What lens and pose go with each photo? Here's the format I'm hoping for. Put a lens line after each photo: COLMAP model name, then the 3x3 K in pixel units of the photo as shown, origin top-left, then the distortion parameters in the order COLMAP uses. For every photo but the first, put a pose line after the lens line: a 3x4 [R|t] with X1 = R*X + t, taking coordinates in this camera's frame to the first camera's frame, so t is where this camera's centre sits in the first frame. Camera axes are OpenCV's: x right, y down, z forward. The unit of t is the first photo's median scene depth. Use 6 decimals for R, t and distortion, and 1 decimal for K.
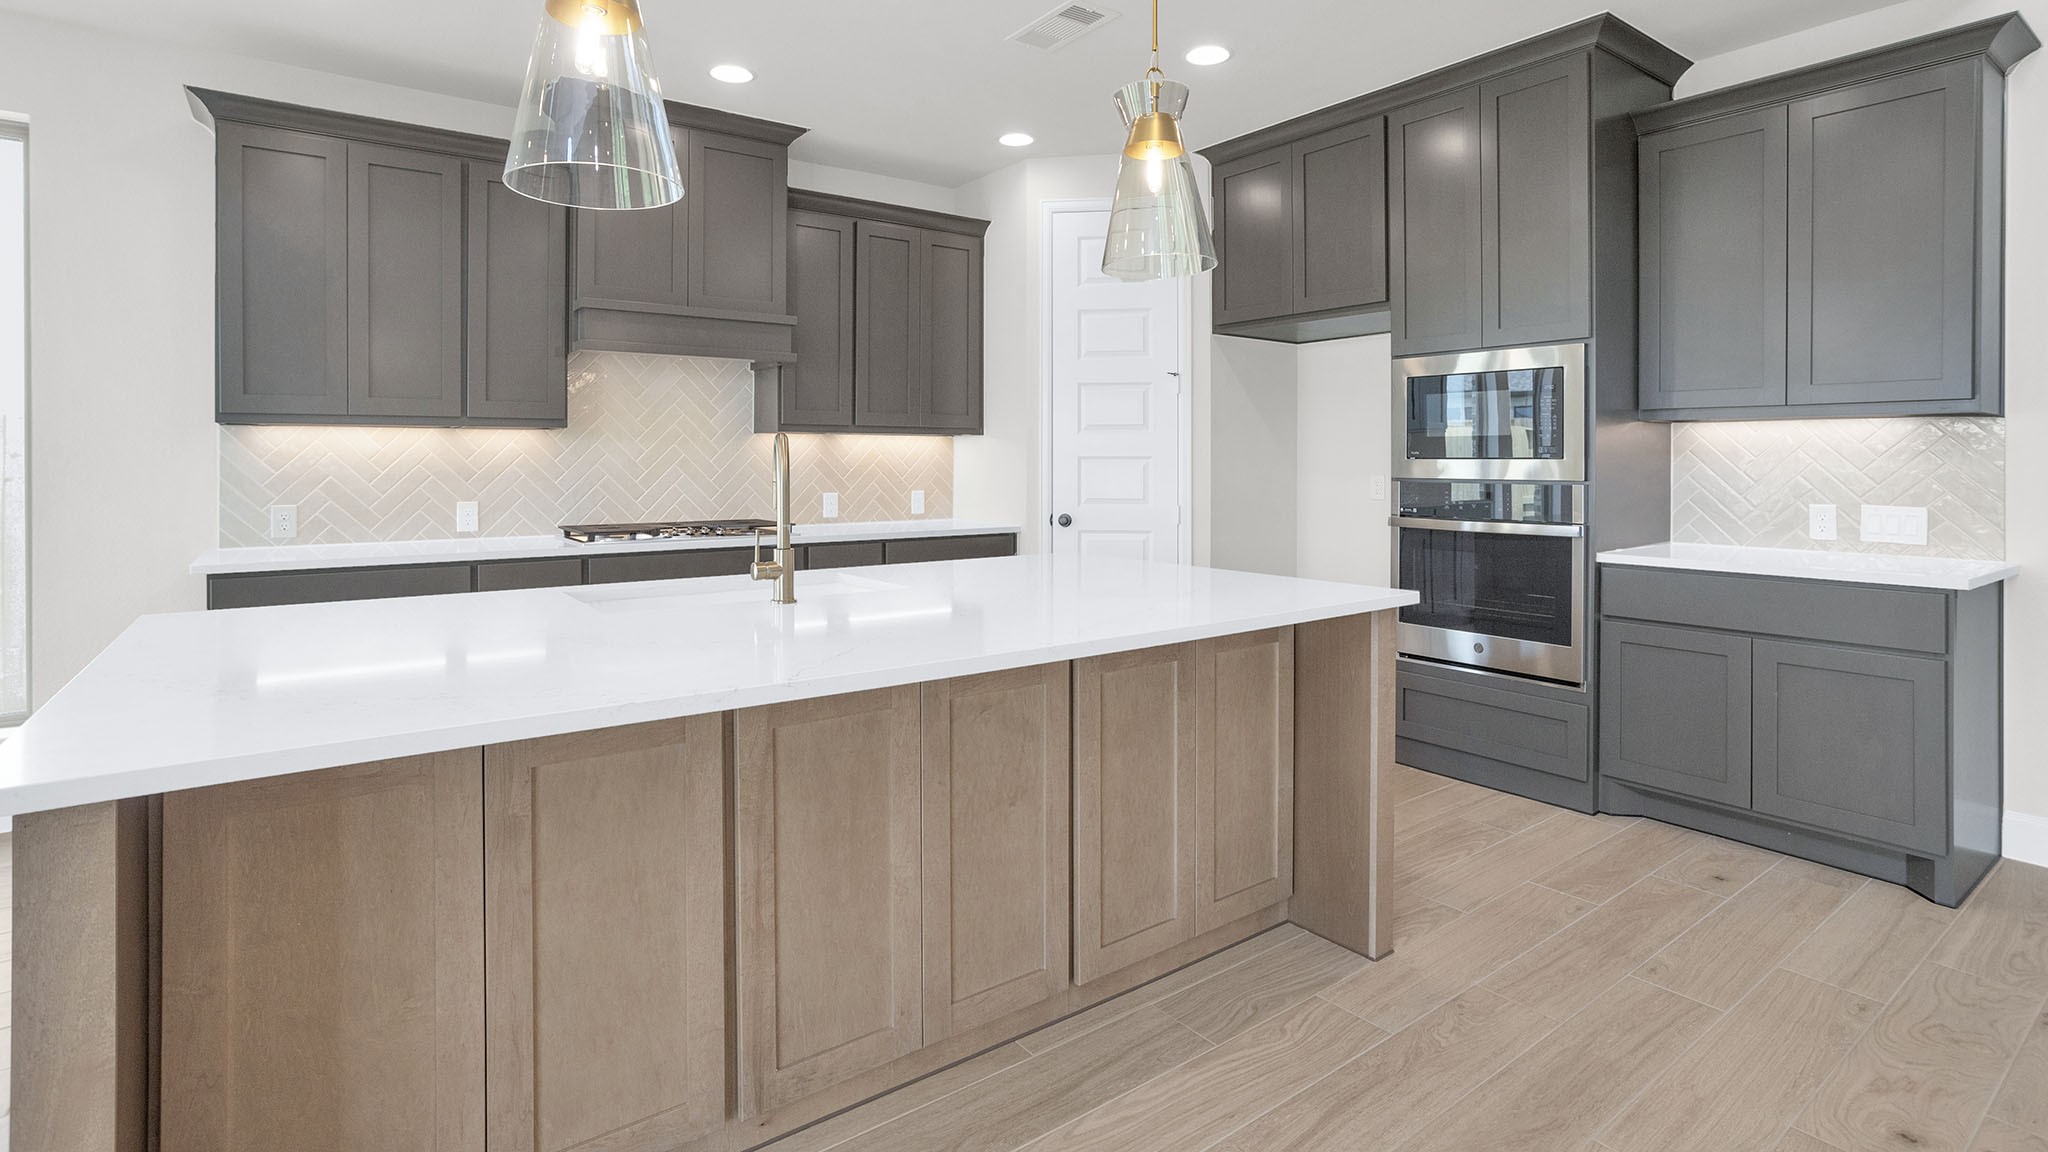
lens RADIAL K [[991.7, 0, 1014.5], [0, 991.7, 458.0], [0, 0, 1]] dist [-0.037485, 0.013011]
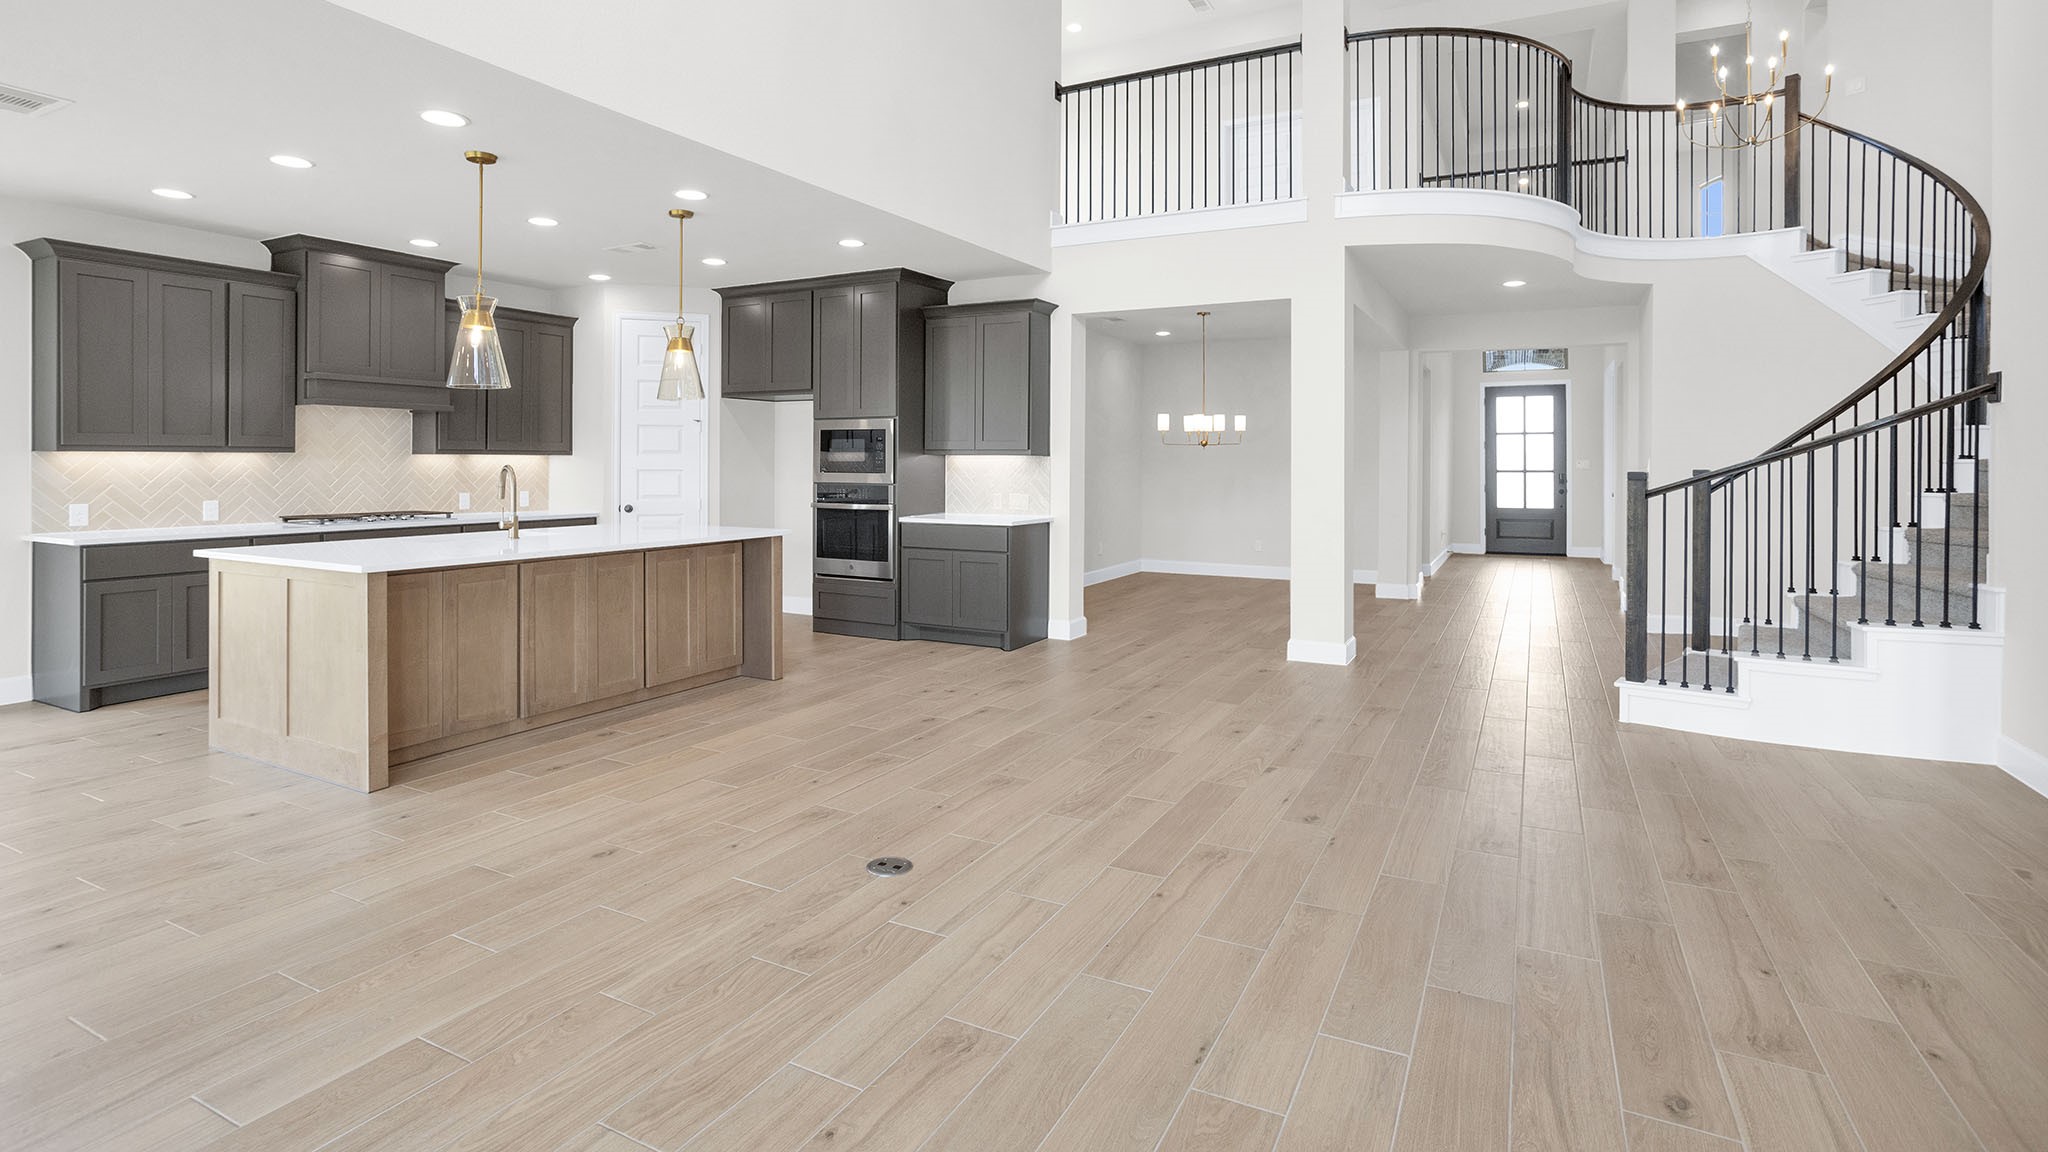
lens RADIAL K [[991.7, 0, 1007.8], [0, 991.7, 468.8], [0, 0, 1]] dist [-0.037485, 0.013011]
pose [[0.903517, 0.000763, 0.428552, -0.108599], [-0.004347, 0.999963, 0.007385, -0.023541], [-0.428531, -0.008536, 0.903487, -0.980654]]
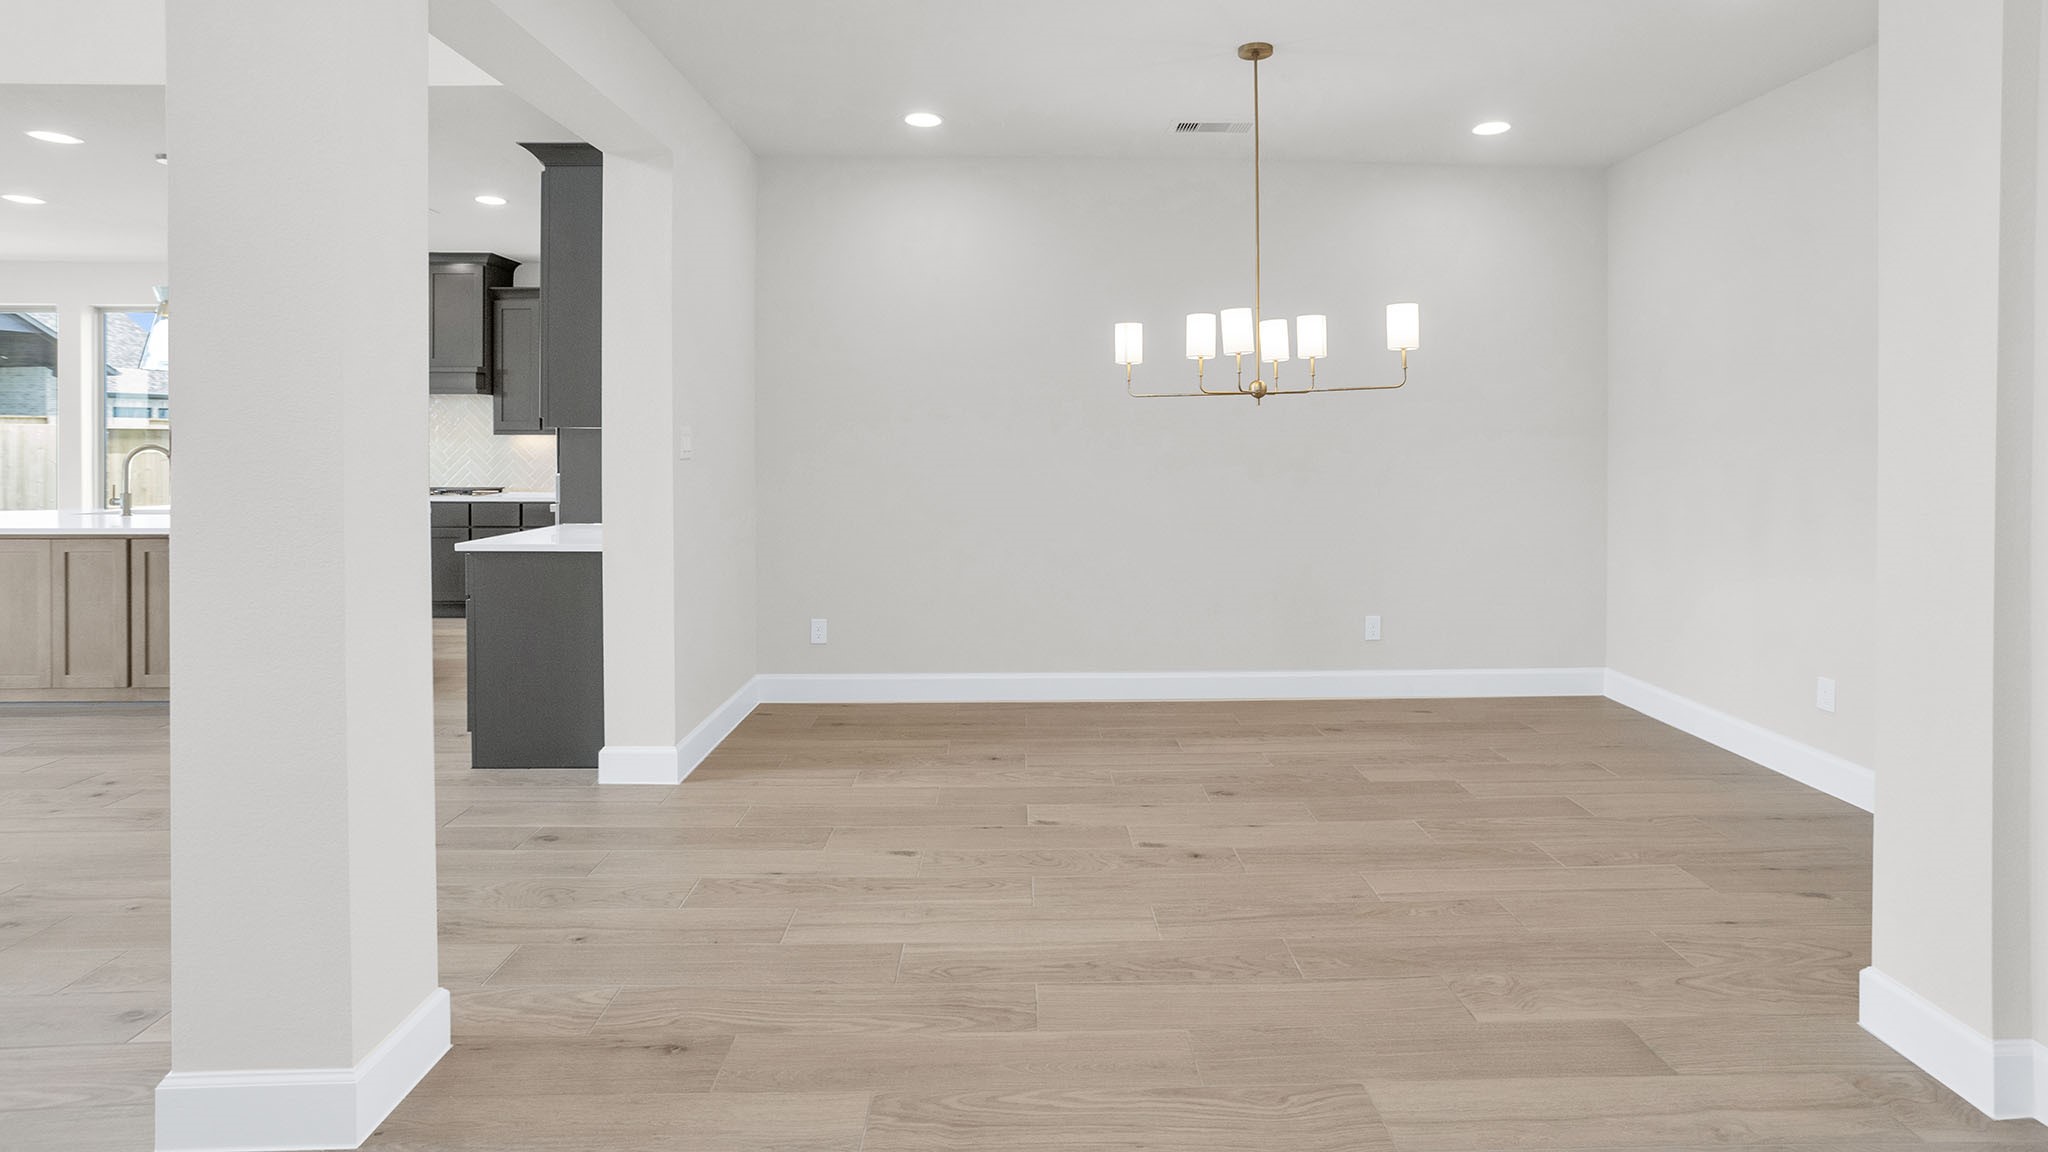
lens RADIAL K [[991.7, 0, 1046.6], [0, 991.7, 458.0], [0, 0, 1]] dist [-0.037485, 0.013011]
pose [[0.825375, 0.011089, -0.564476, 1.835944], [-0.002720, 0.999874, 0.015664, -0.021008], [0.564578, -0.011393, 0.825301, 0.209413]]
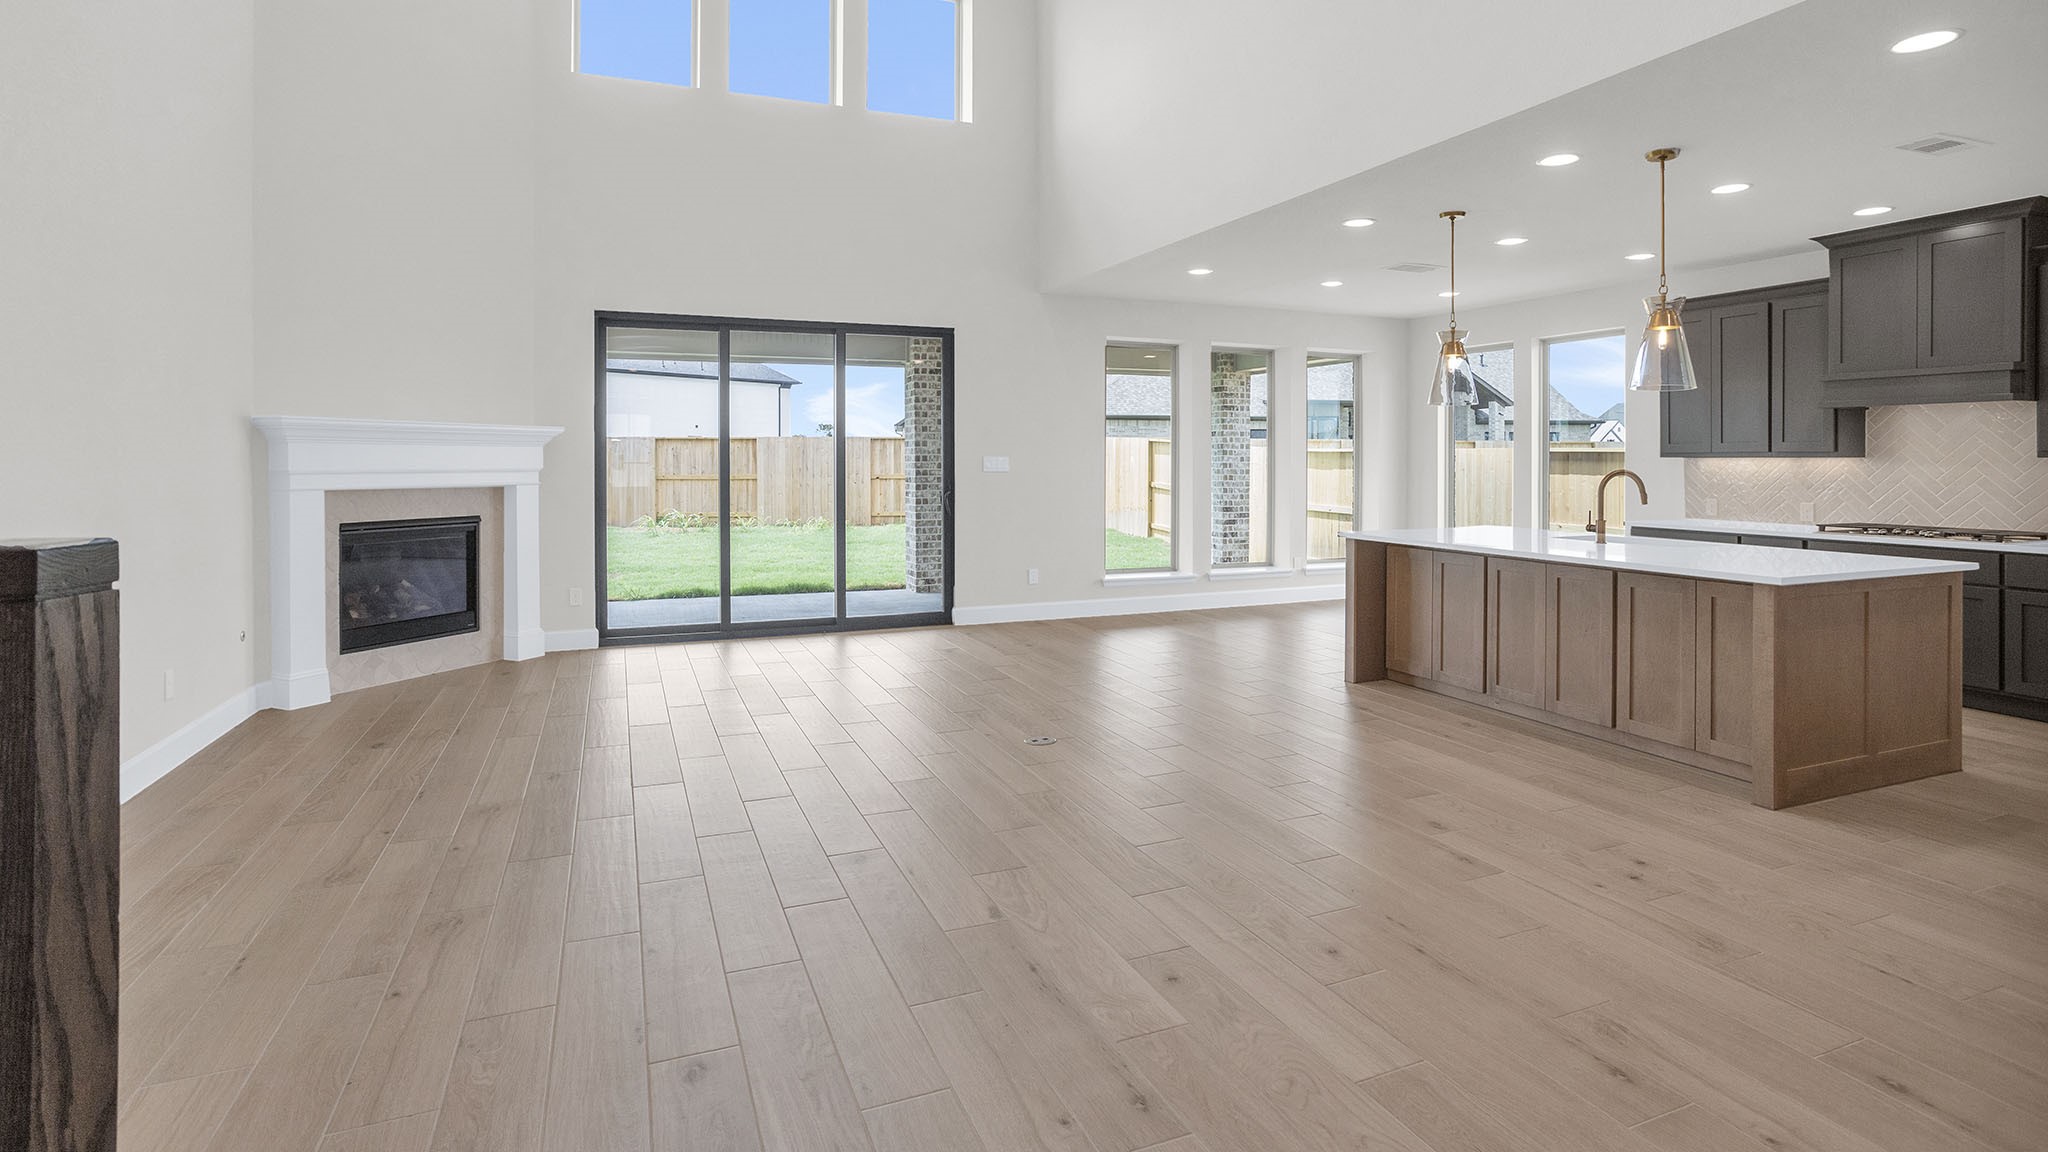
lens RADIAL K [[991.7, 0, 1049.1], [0, 991.7, 467.3], [0, 0, 1]] dist [-0.037485, 0.013011]
pose [[-0.219232, 0.008321, -0.975637, 1.441715], [0.001204, 0.999965, 0.008258, -0.031867], [0.975672, 0.000636, -0.219235, 0.155165]]
